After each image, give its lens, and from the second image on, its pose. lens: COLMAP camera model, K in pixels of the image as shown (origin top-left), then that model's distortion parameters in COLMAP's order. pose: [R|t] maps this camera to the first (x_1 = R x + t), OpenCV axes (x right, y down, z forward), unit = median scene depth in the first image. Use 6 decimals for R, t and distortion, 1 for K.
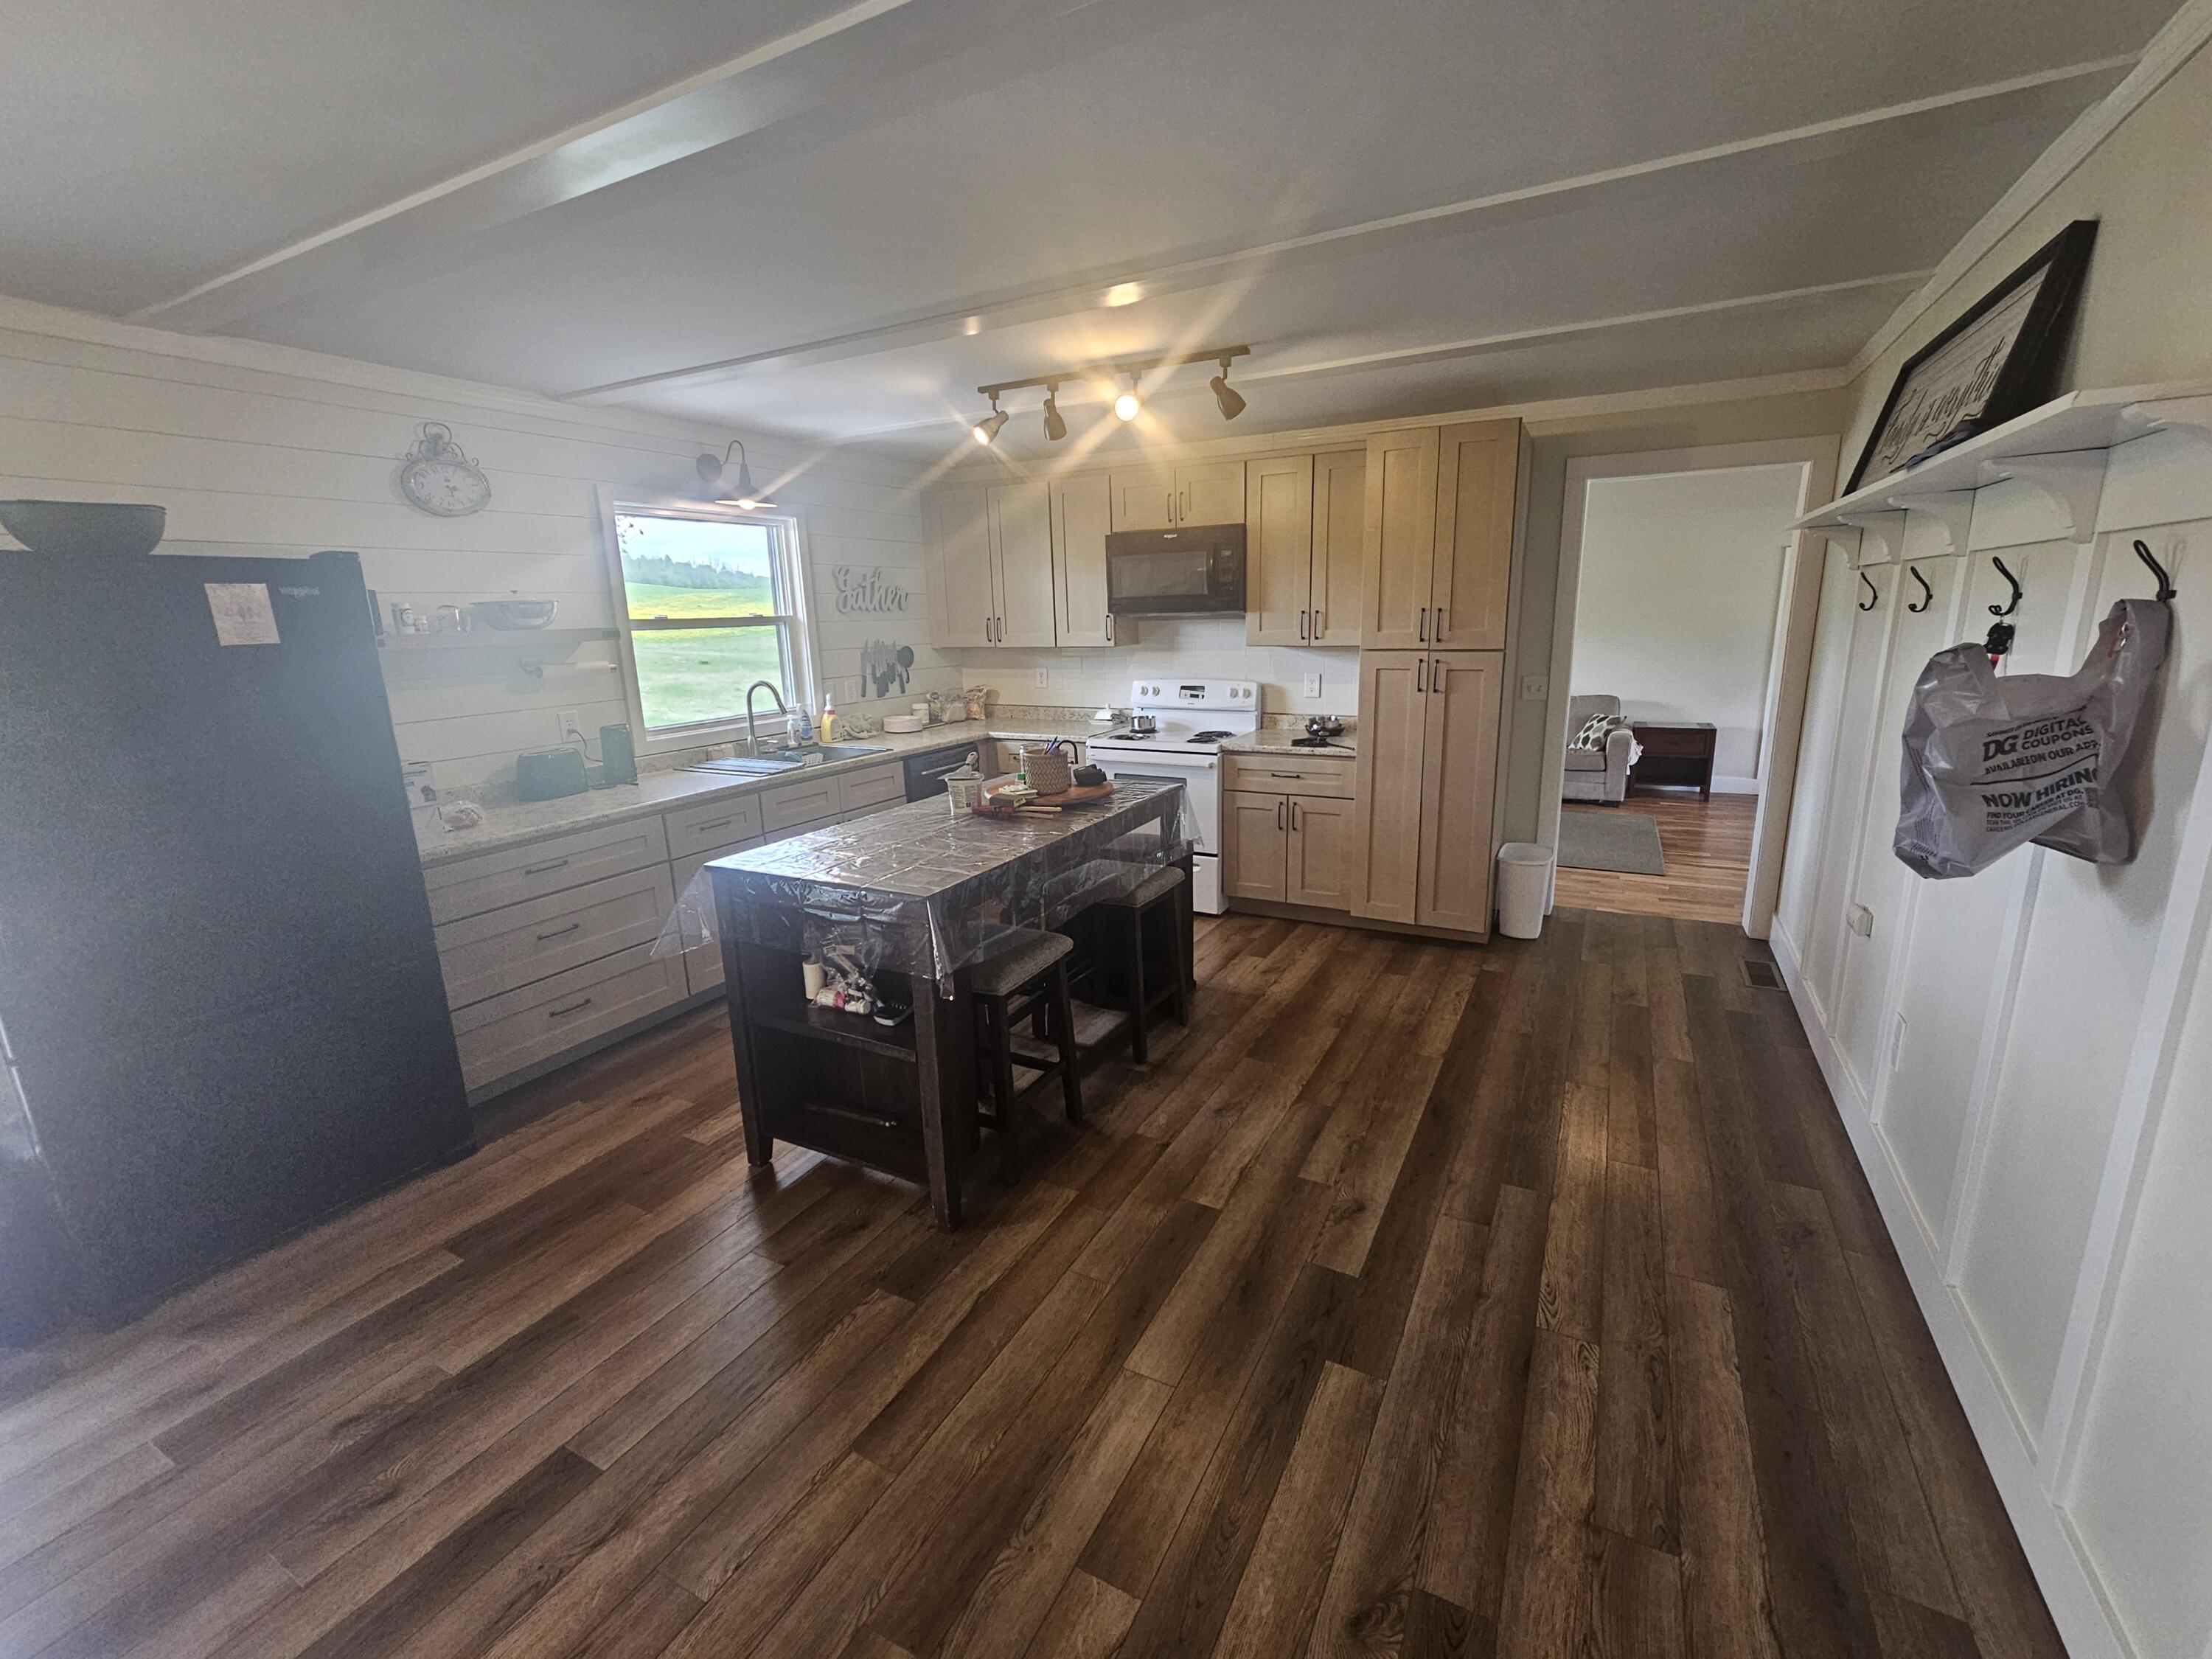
lens RADIAL K [[926.9, 0, 1106.0], [0, 926.9, 829.5], [0, 0, 1]] dist [0.001605, -0.000082]
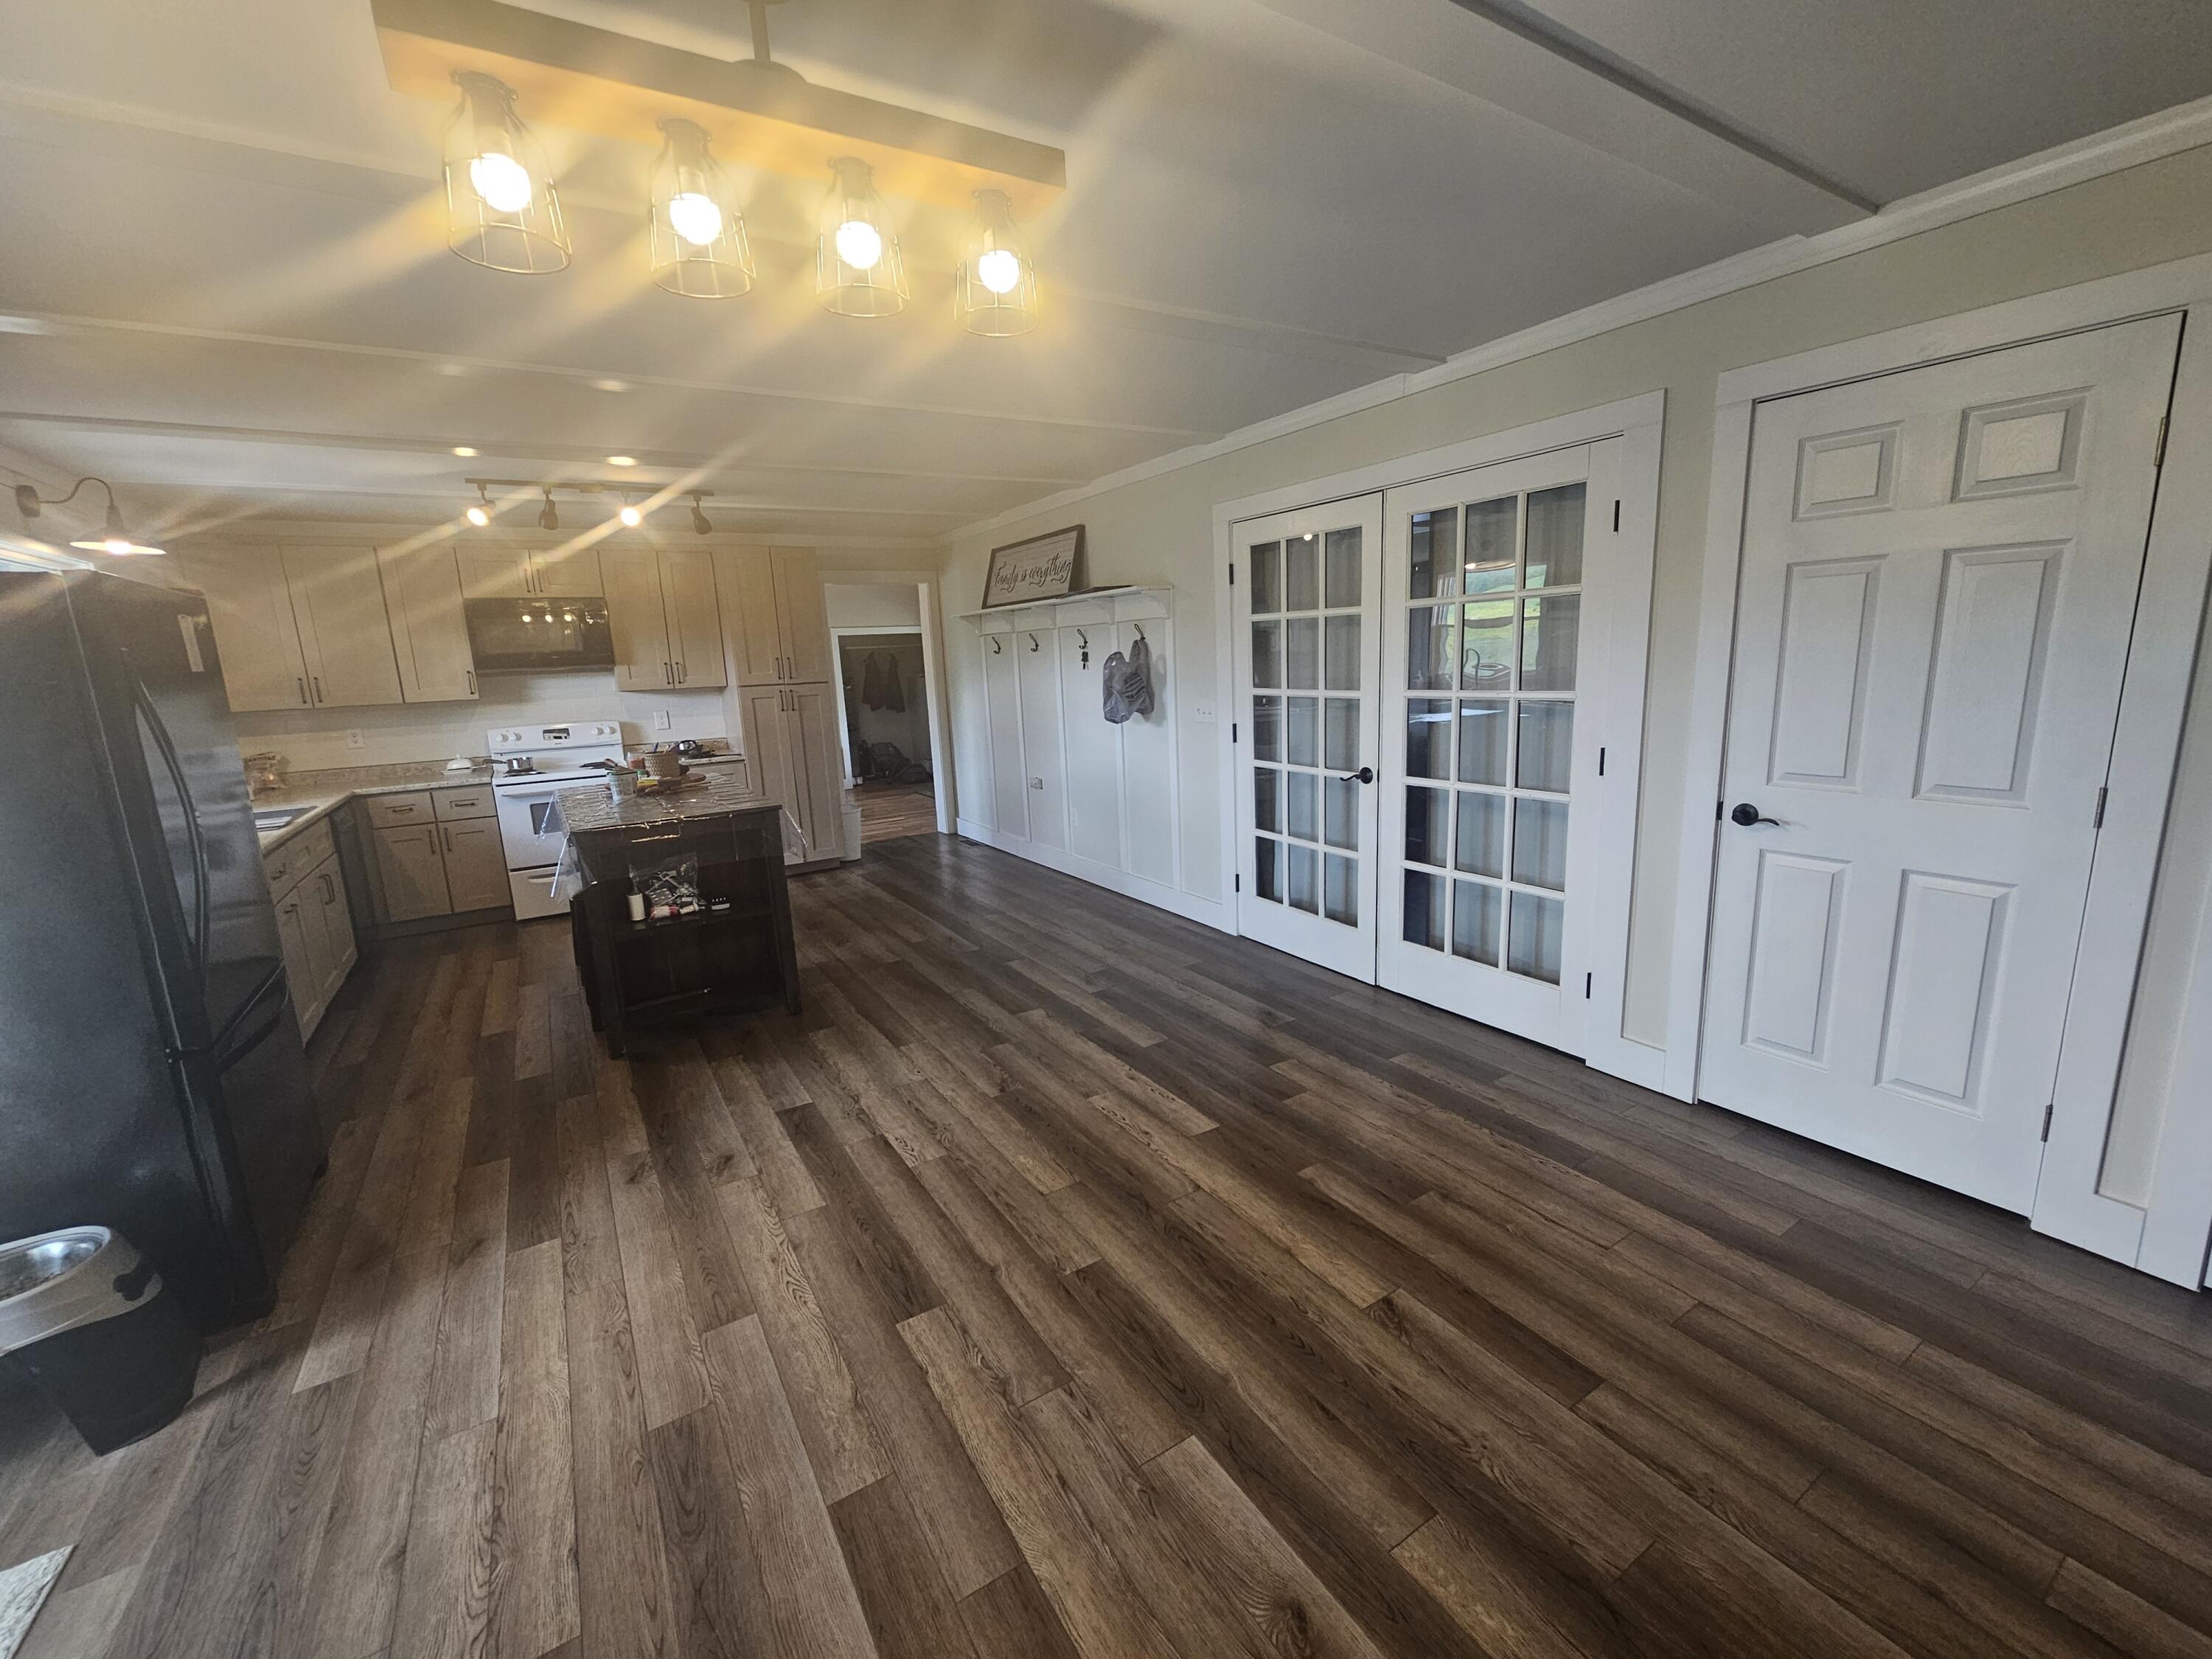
lens RADIAL K [[926.9, 0, 1106.0], [0, 926.9, 829.5], [0, 0, 1]] dist [0.001605, -0.000082]
pose [[0.495475, -0.159530, 0.853847, -0.885956], [0.230768, 0.971841, 0.047665, 0.112171], [-0.837407, 0.173423, 0.518337, -0.265891]]
